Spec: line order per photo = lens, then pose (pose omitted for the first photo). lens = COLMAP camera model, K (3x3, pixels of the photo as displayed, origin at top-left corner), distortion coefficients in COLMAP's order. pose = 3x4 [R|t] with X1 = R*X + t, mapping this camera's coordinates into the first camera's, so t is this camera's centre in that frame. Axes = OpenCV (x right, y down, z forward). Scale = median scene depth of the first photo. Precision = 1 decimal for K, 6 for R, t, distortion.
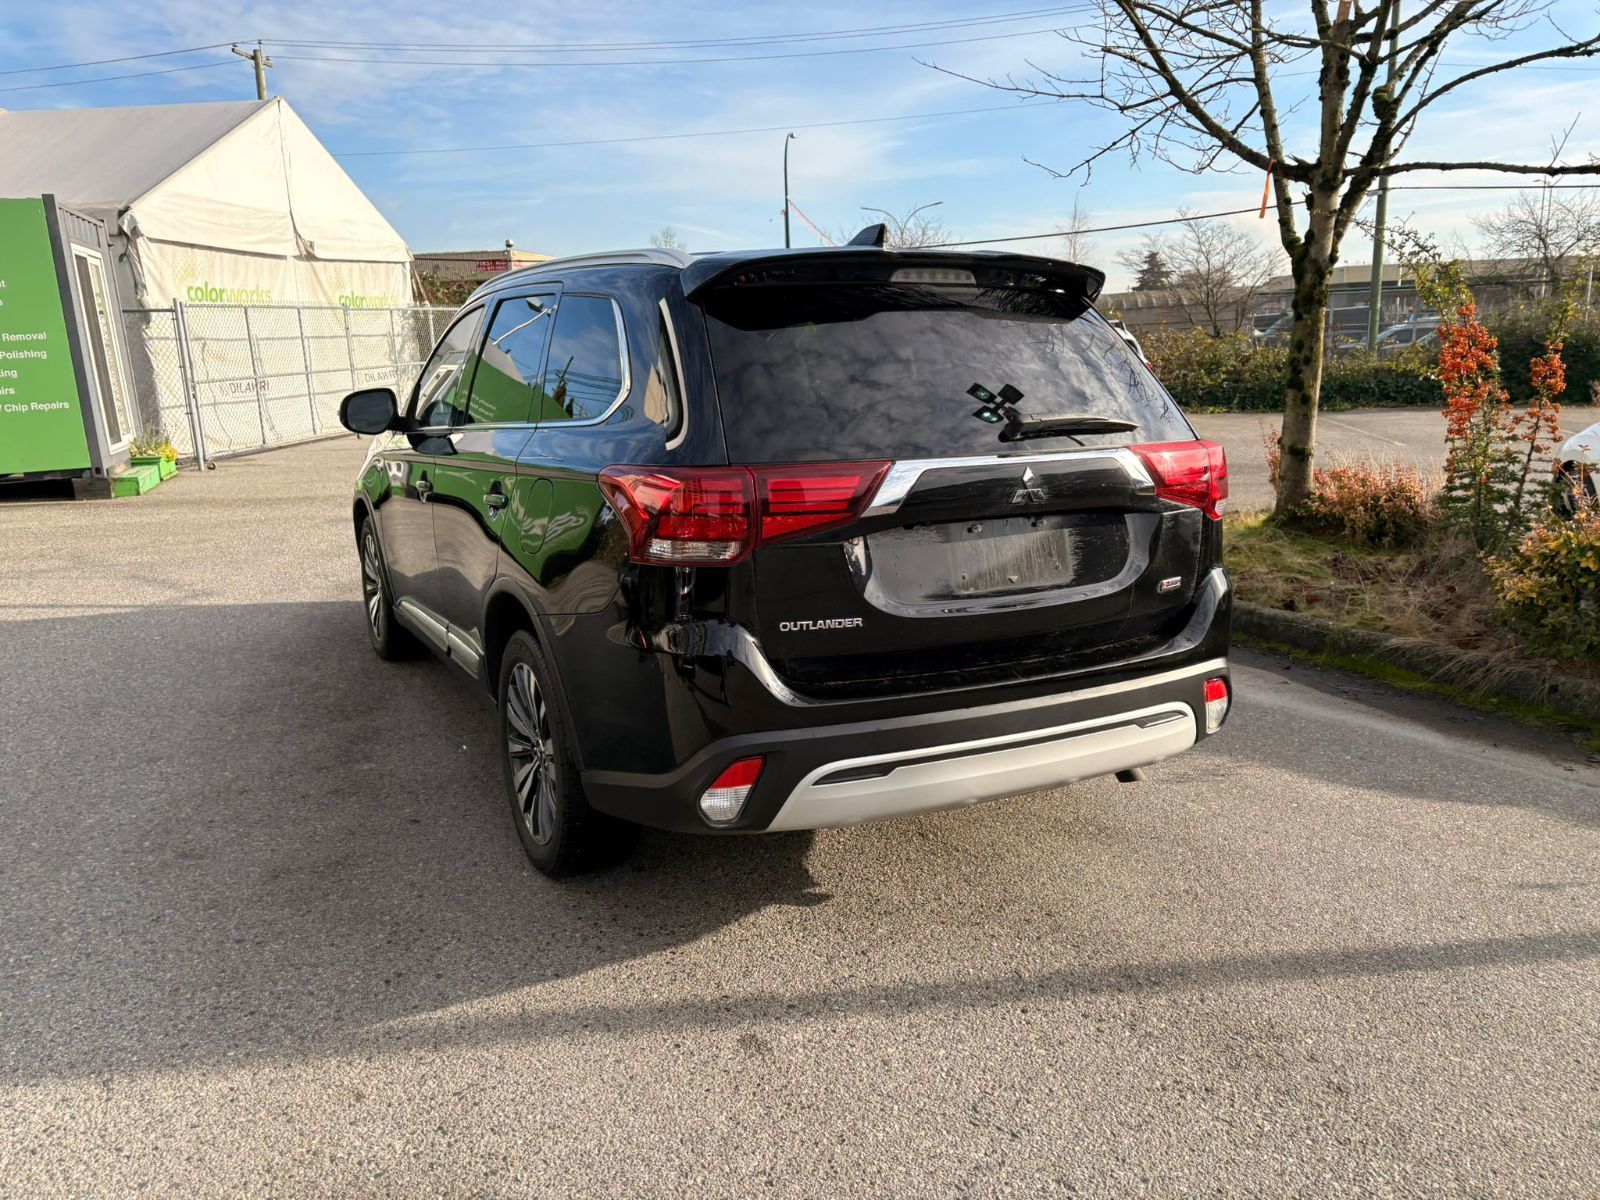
lens RADIAL K [[1208.3, 0, 798.7], [0, 1208.3, 591.9], [0, 0, 1]] dist [0.049426, -0.044967]
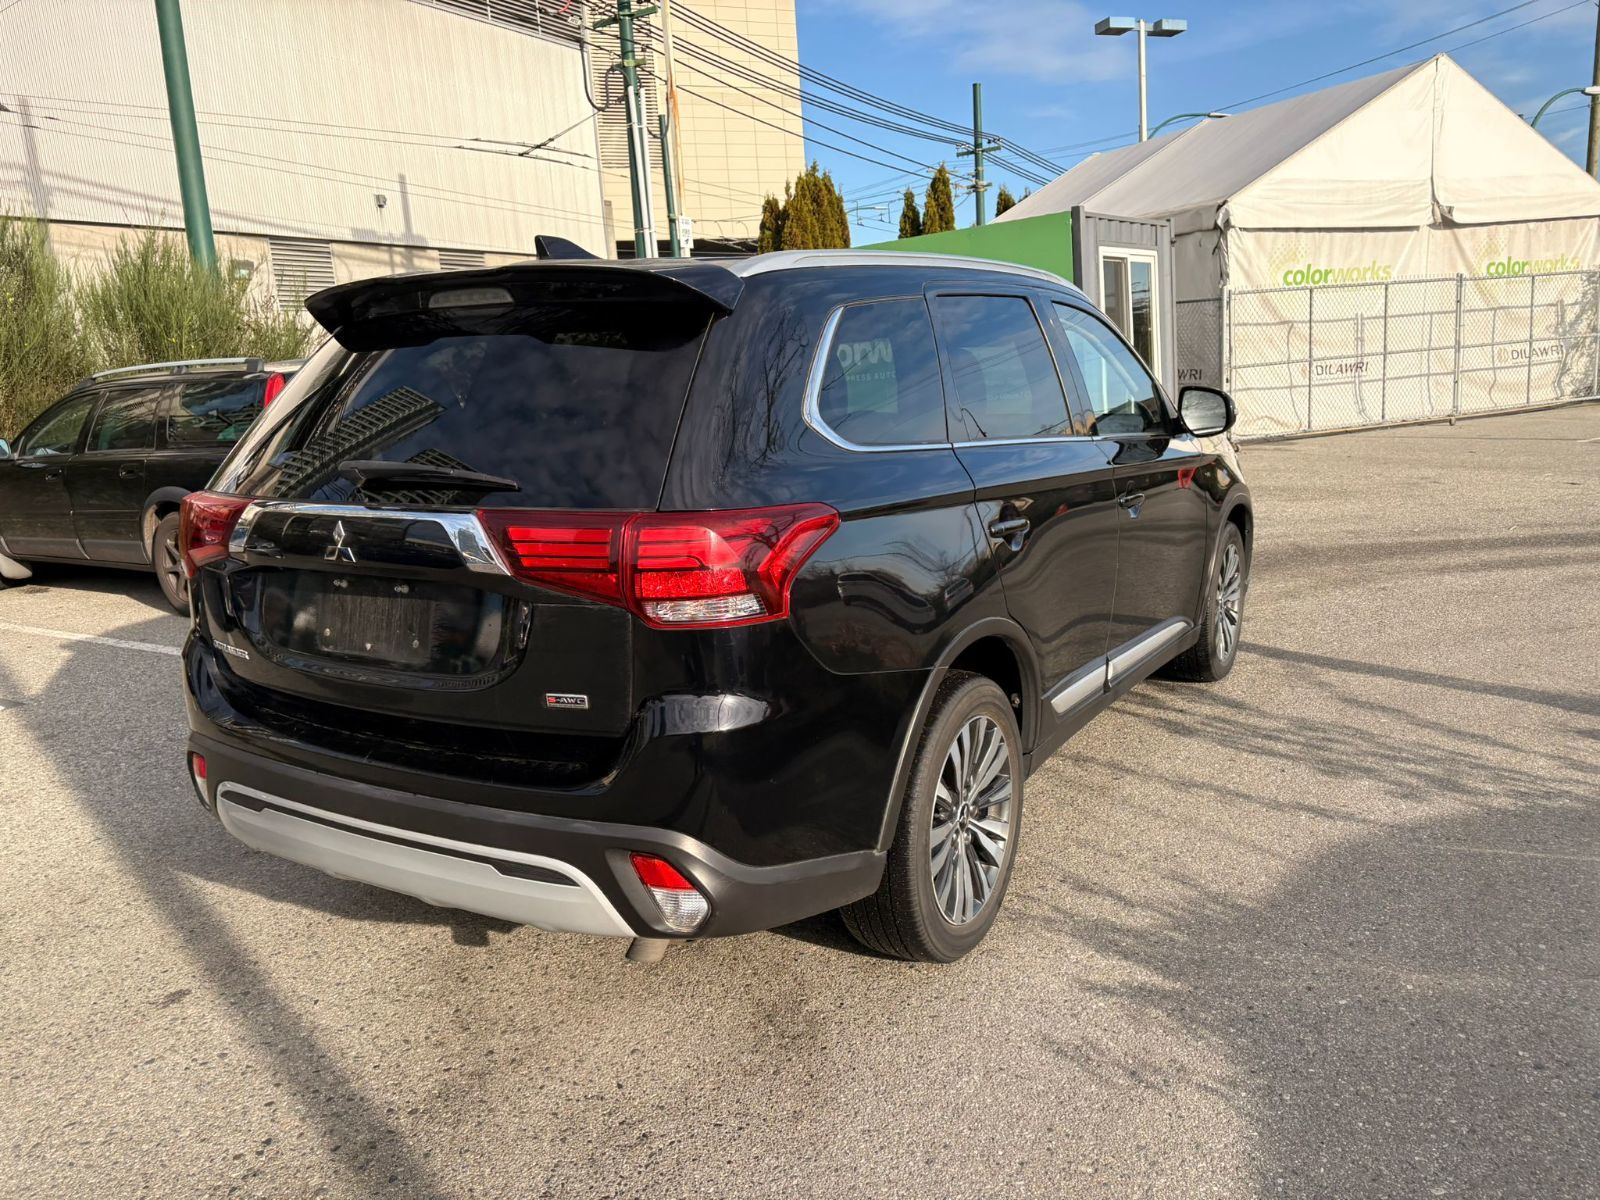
lens RADIAL K [[1208.3, 0, 796.3], [0, 1208.3, 592.9], [0, 0, 1]] dist [0.049426, -0.044967]
pose [[0.521713, 0.153048, -0.839280, 0.749269], [-0.133832, 0.986279, 0.096661, -0.122263], [0.842558, 0.061893, 0.535037, 0.547422]]
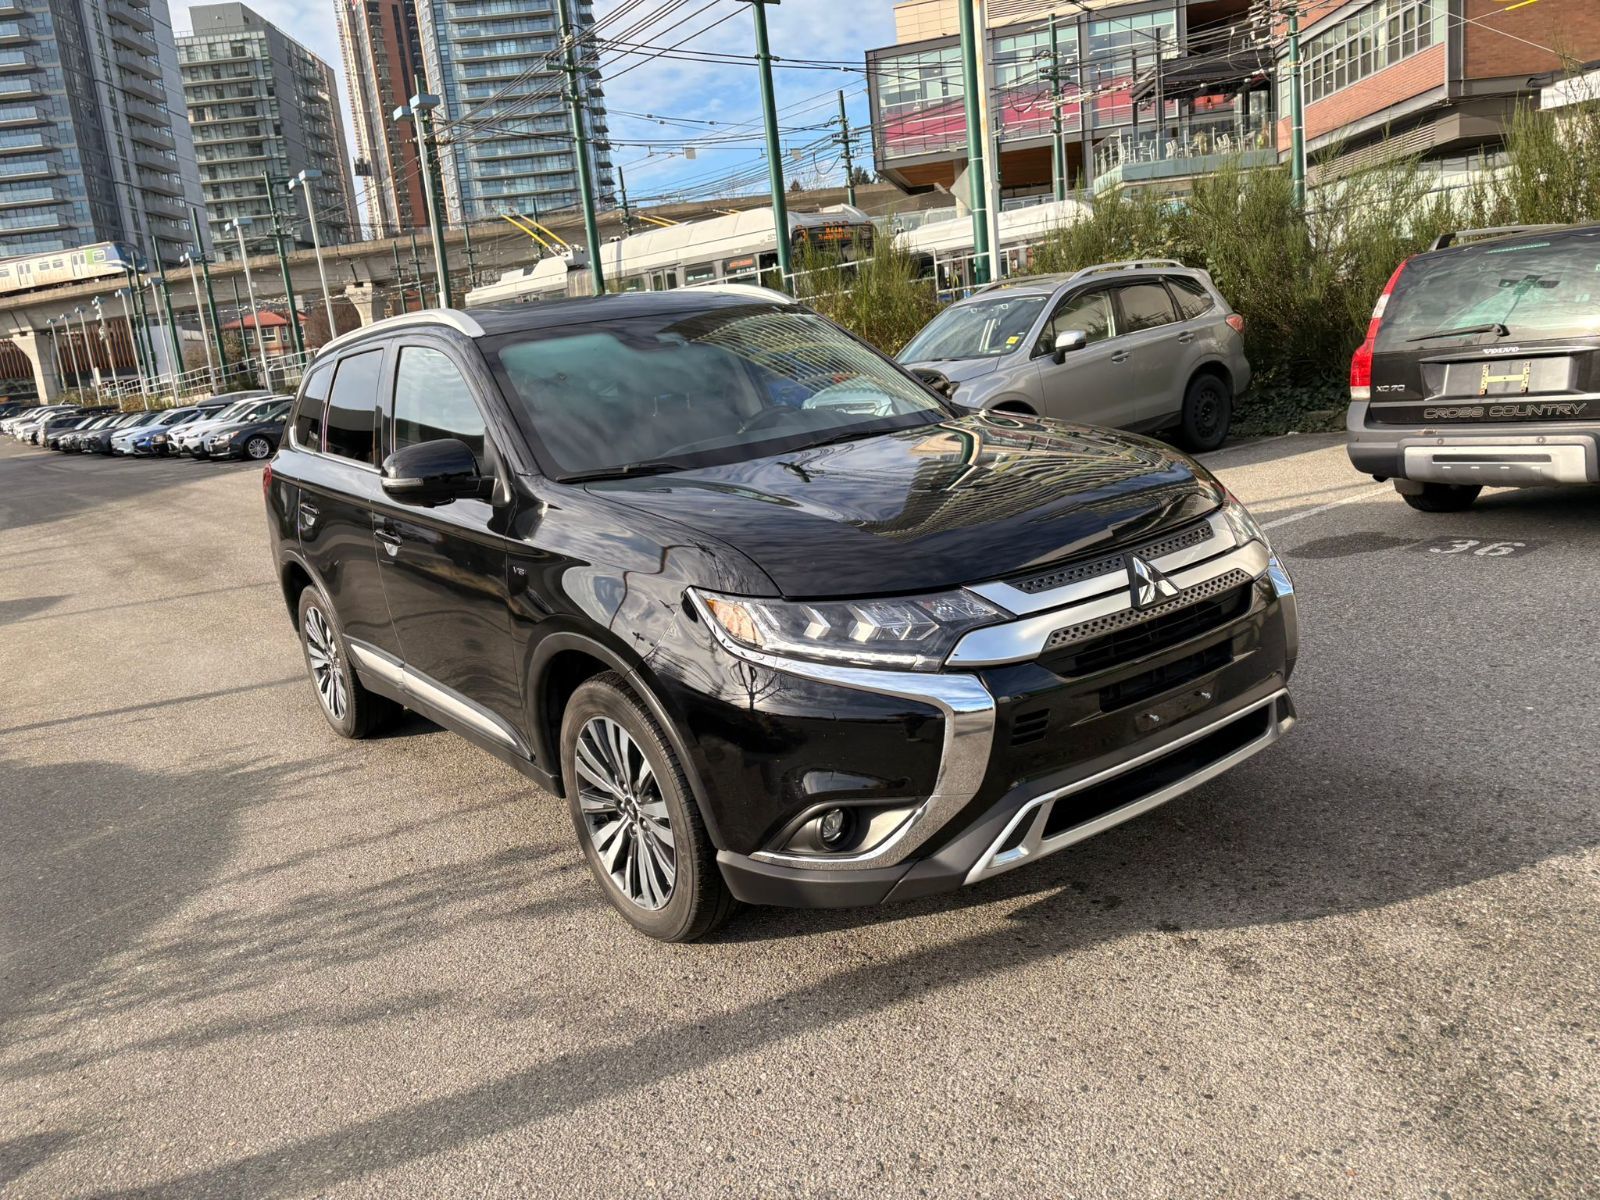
lens RADIAL K [[1208.3, 0, 802.9], [0, 1208.3, 593.4], [0, 0, 1]] dist [0.049426, -0.044967]
pose [[-0.978831, 0.160024, -0.127599, -0.135972], [0.098195, 0.914185, 0.393223, -0.463791], [0.179575, 0.372369, -0.910546, 2.294927]]
